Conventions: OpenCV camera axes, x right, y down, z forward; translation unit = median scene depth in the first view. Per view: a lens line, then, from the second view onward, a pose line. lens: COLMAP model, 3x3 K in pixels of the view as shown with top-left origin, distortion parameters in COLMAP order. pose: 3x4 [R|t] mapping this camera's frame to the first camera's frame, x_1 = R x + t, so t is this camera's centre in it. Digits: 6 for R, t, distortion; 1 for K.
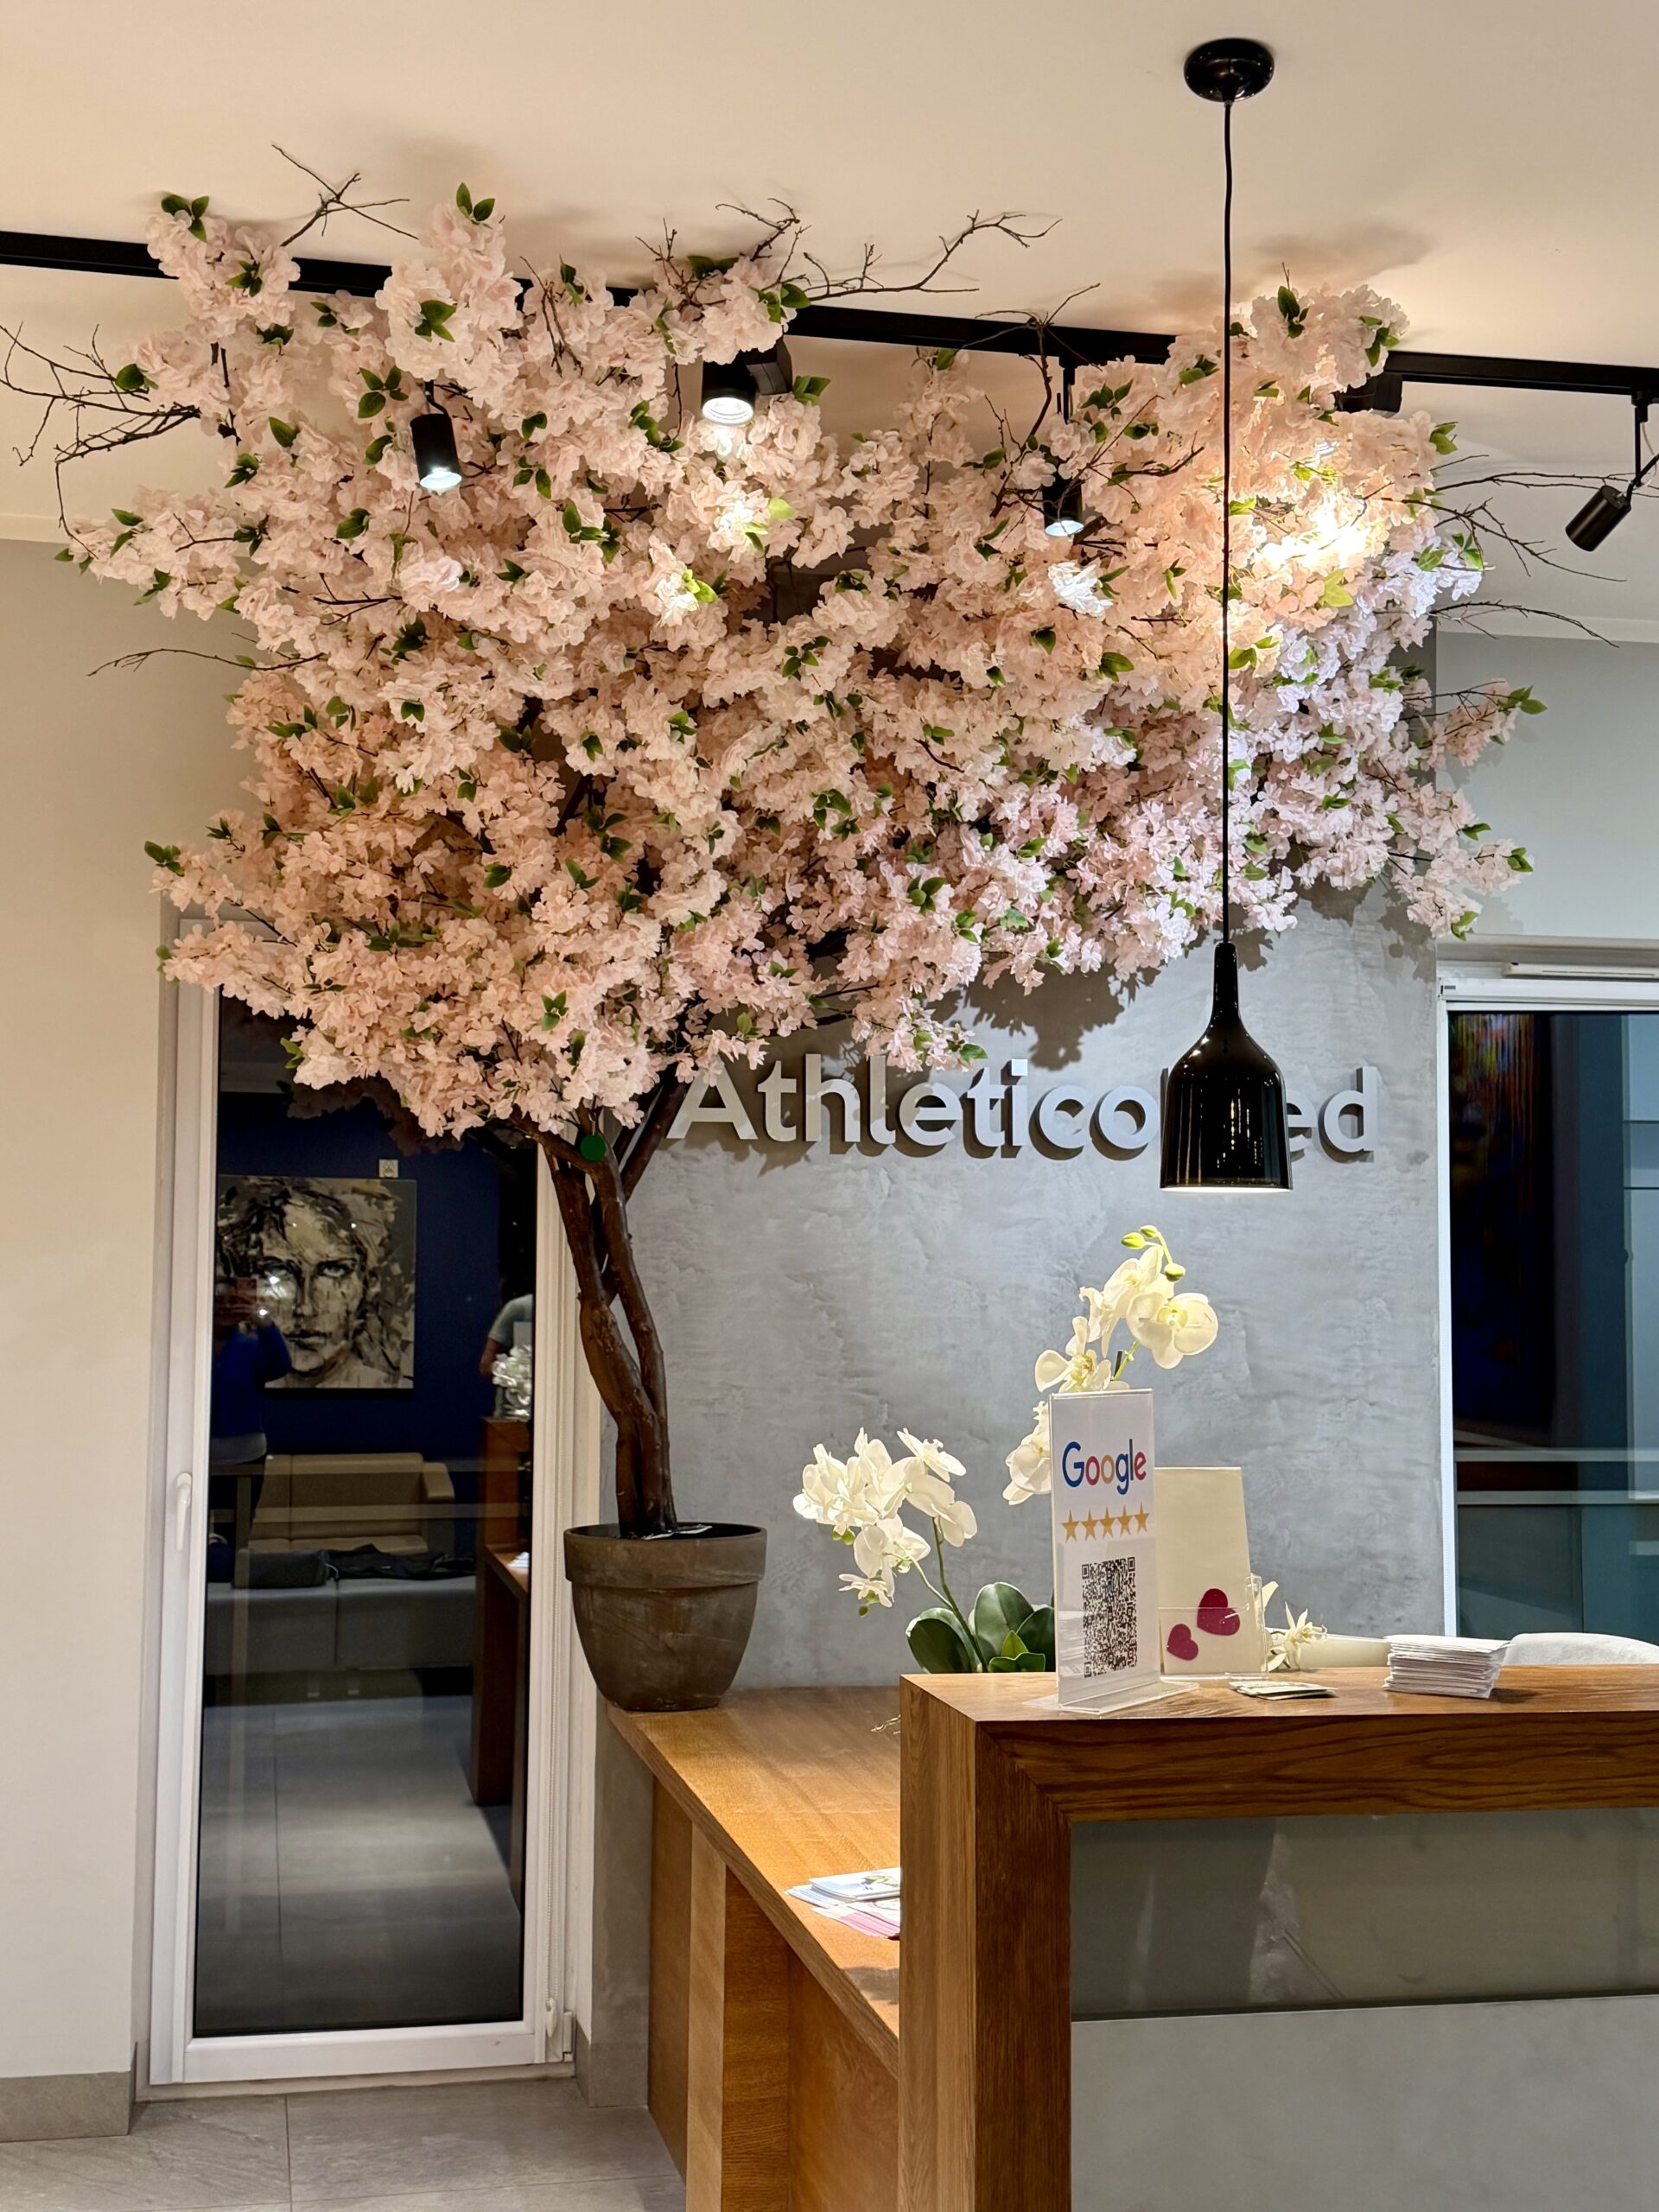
lens RADIAL K [[2665.6, 0, 829.5], [0, 2665.6, 1126.8], [0, 0, 1]] dist [0.104443, 0.000000]
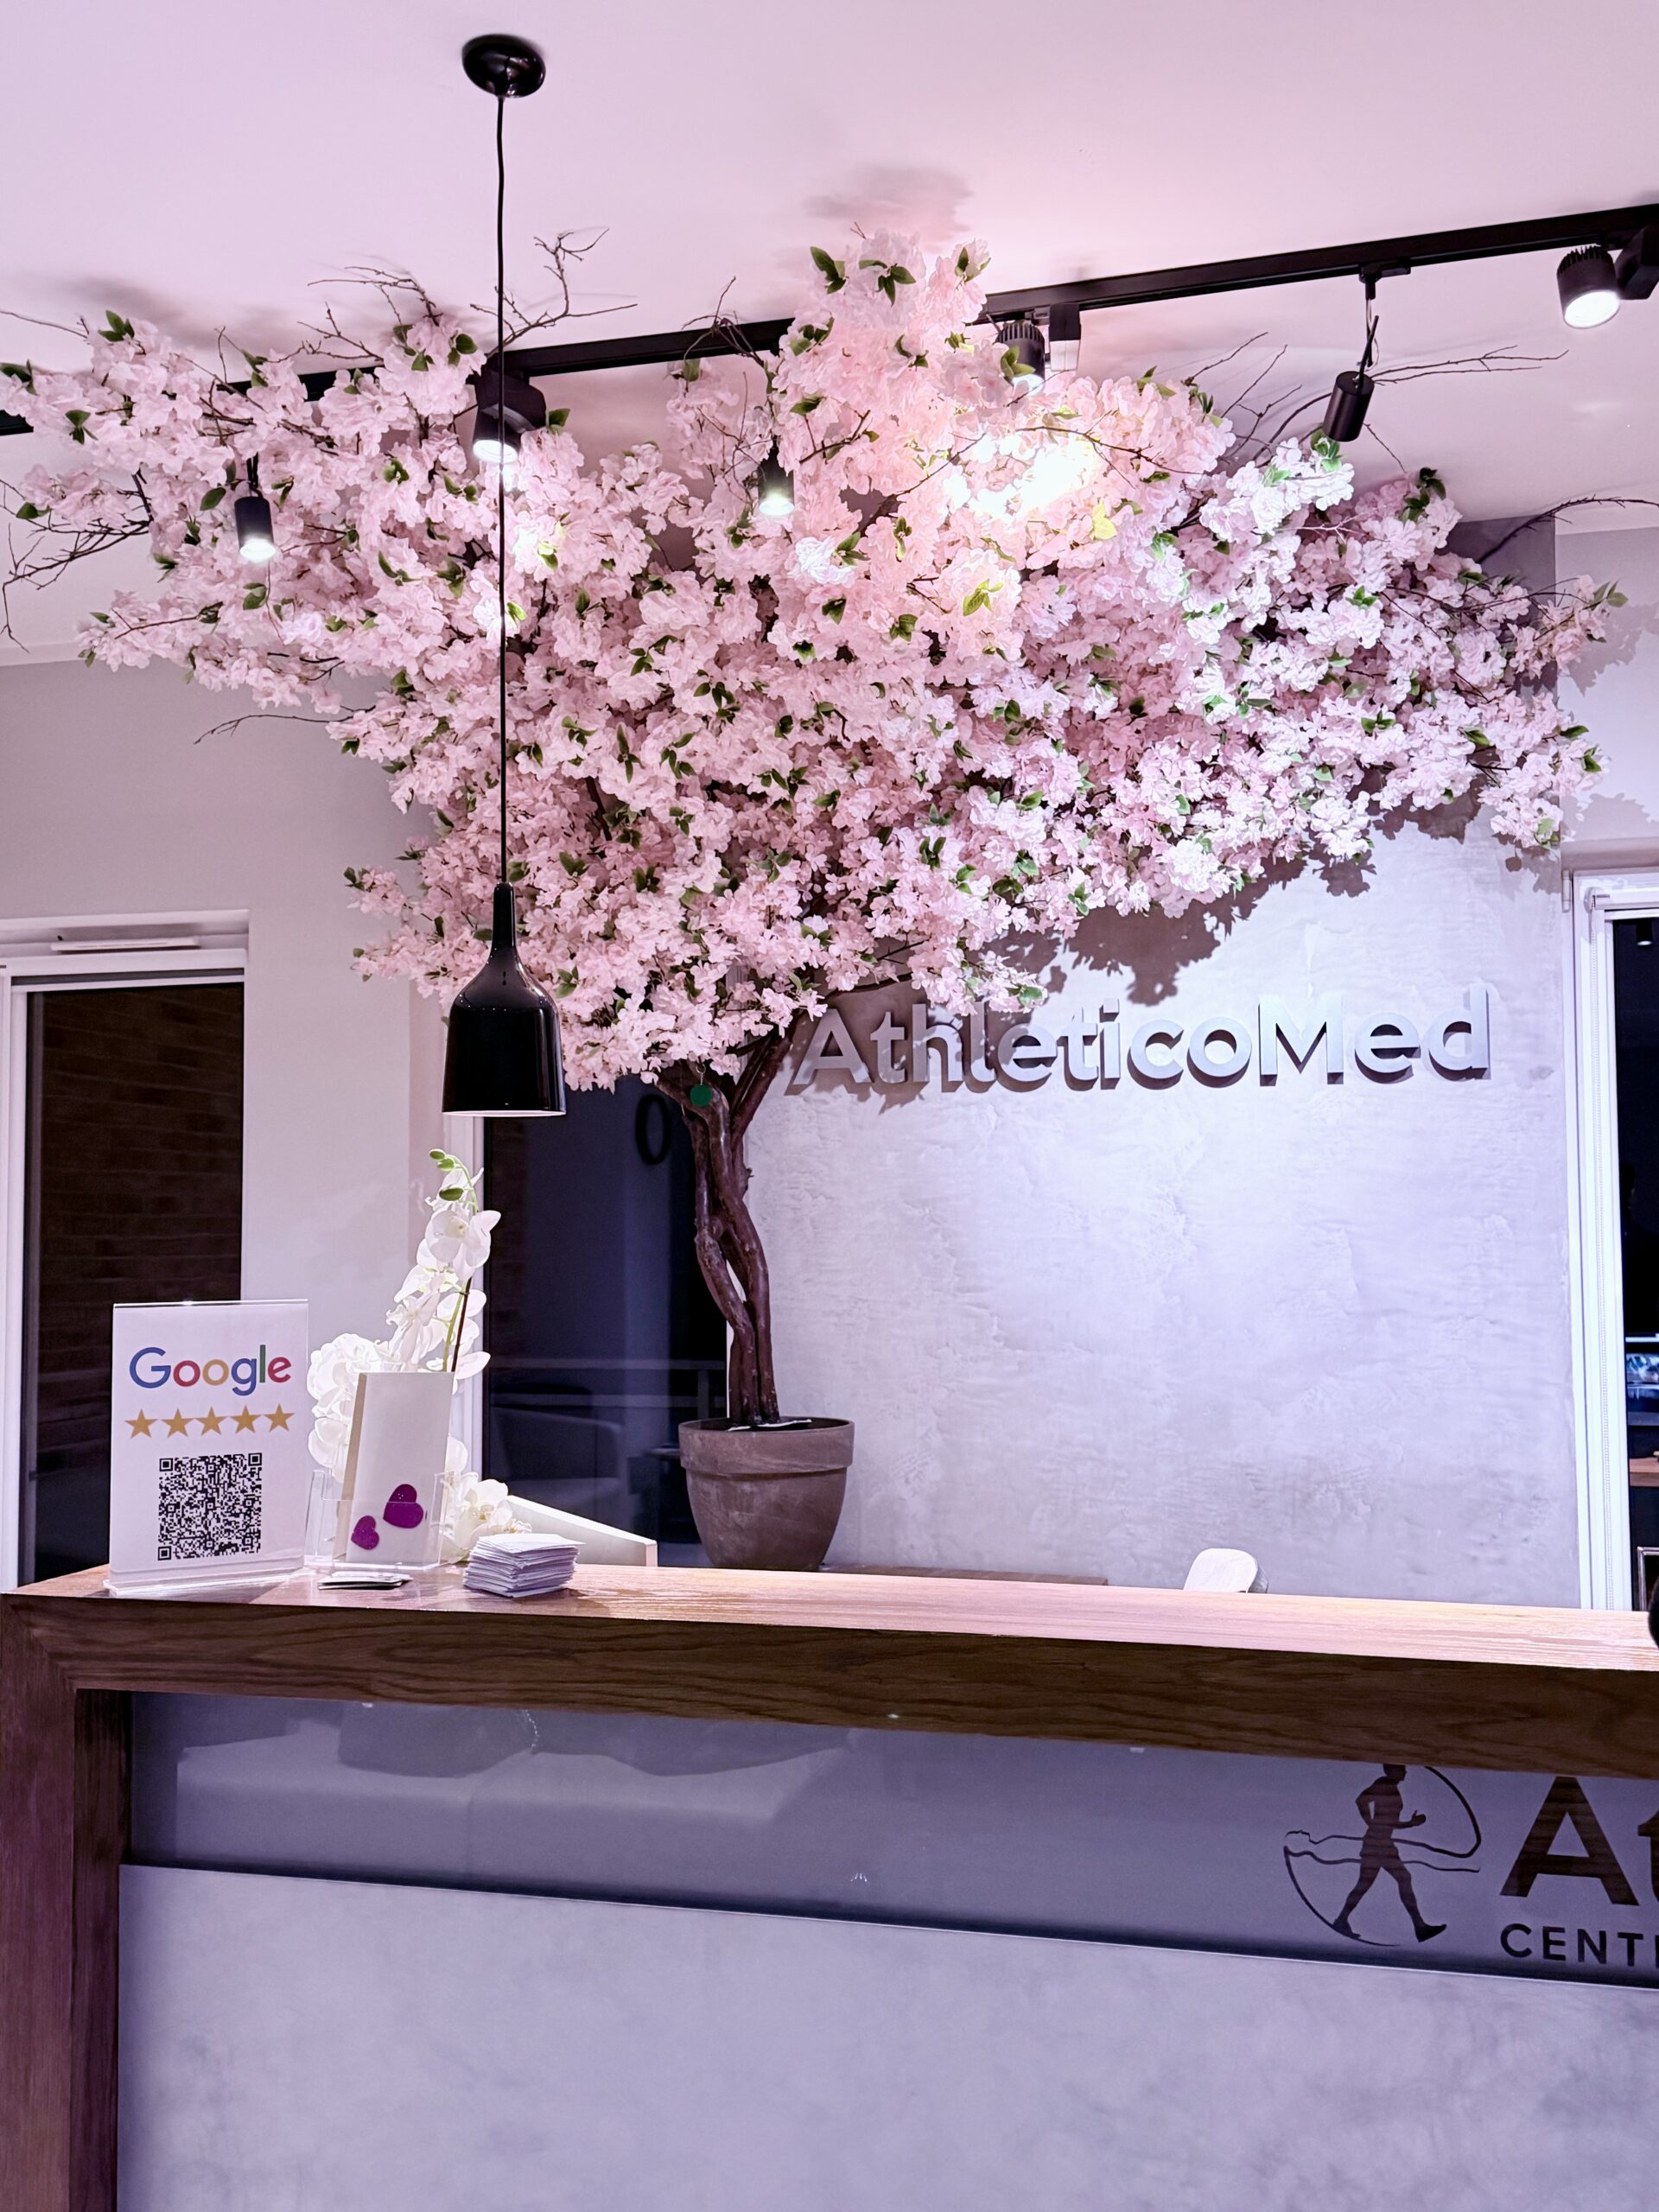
lens RADIAL K [[2211.2, 0, 814.1], [0, 2211.2, 1105.0], [0, 0, 1]] dist [0.102909, 0.000000]
pose [[0.882173, -0.036298, -0.469525, 0.392662], [0.039821, 0.999204, -0.002430, 0.015766], [0.469240, -0.016553, 0.882916, 0.159044]]
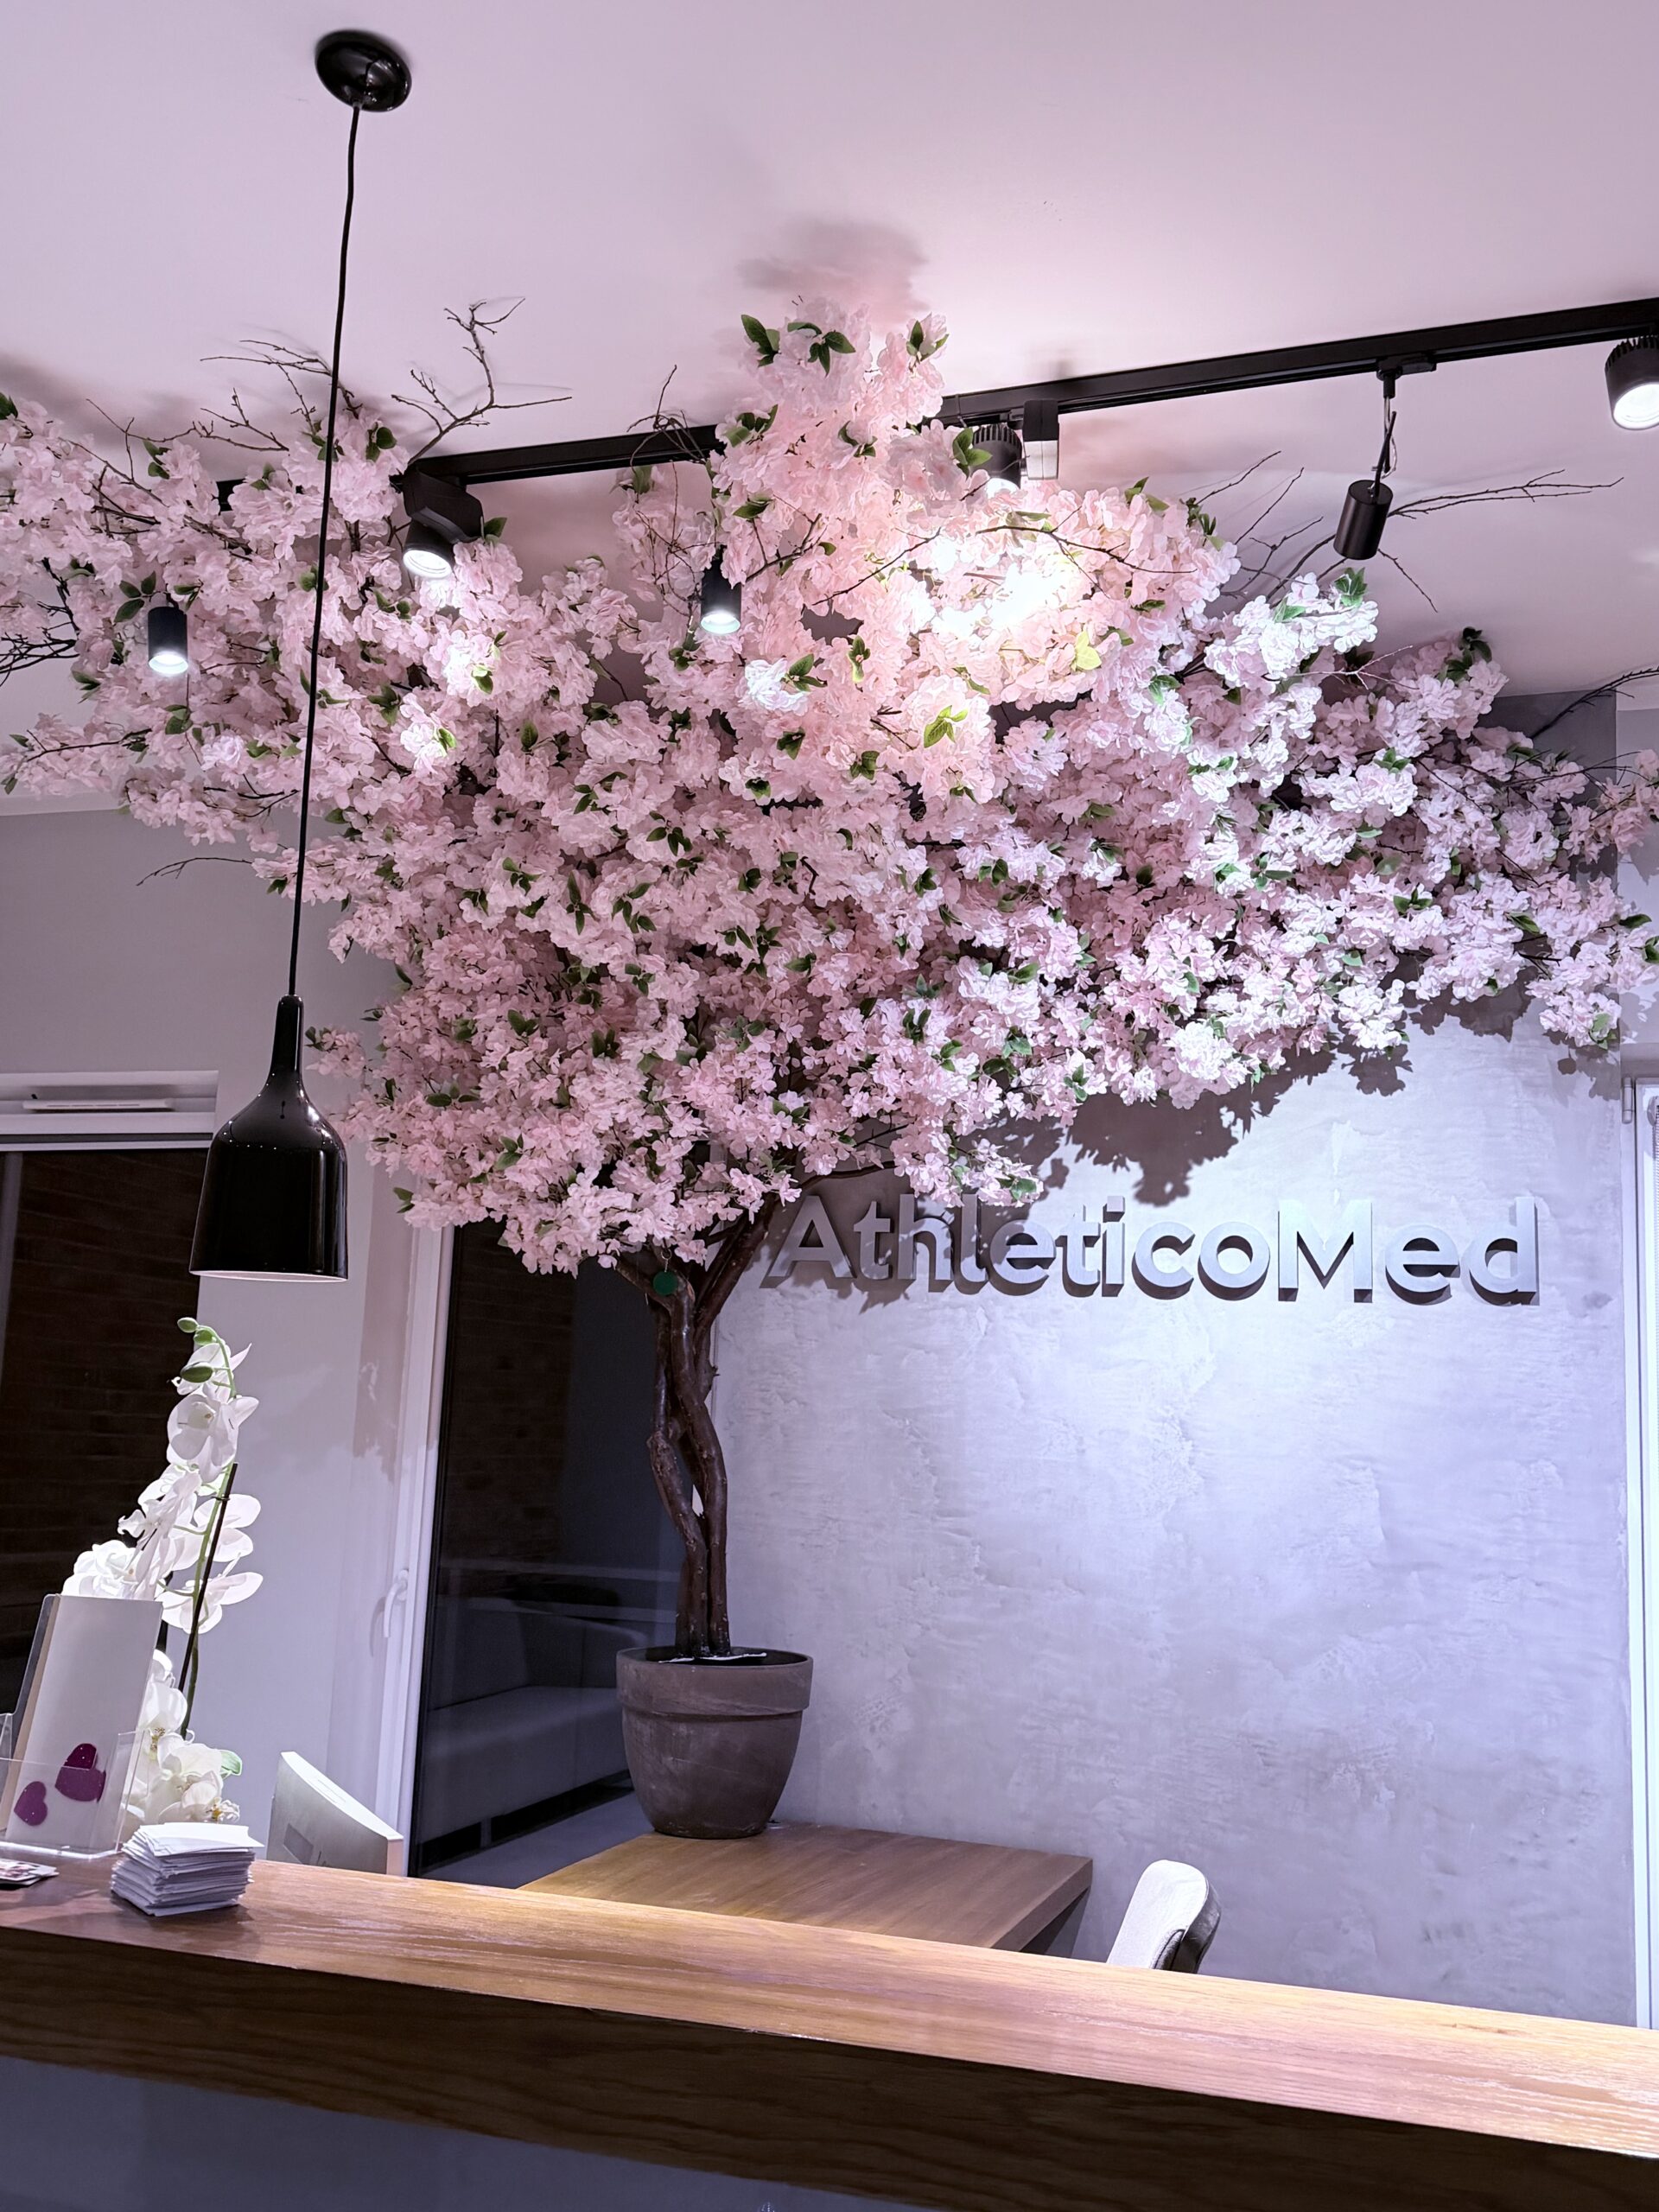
lens RADIAL K [[2101.0, 0, 807.8], [0, 2101.0, 1113.4], [0, 0, 1]] dist [0.106188, 0.000000]
pose [[0.856947, -0.047143, -0.513244, 0.381238], [-0.004676, 0.995056, -0.099207, 0.022441], [0.515383, 0.087415, 0.852490, 0.288488]]
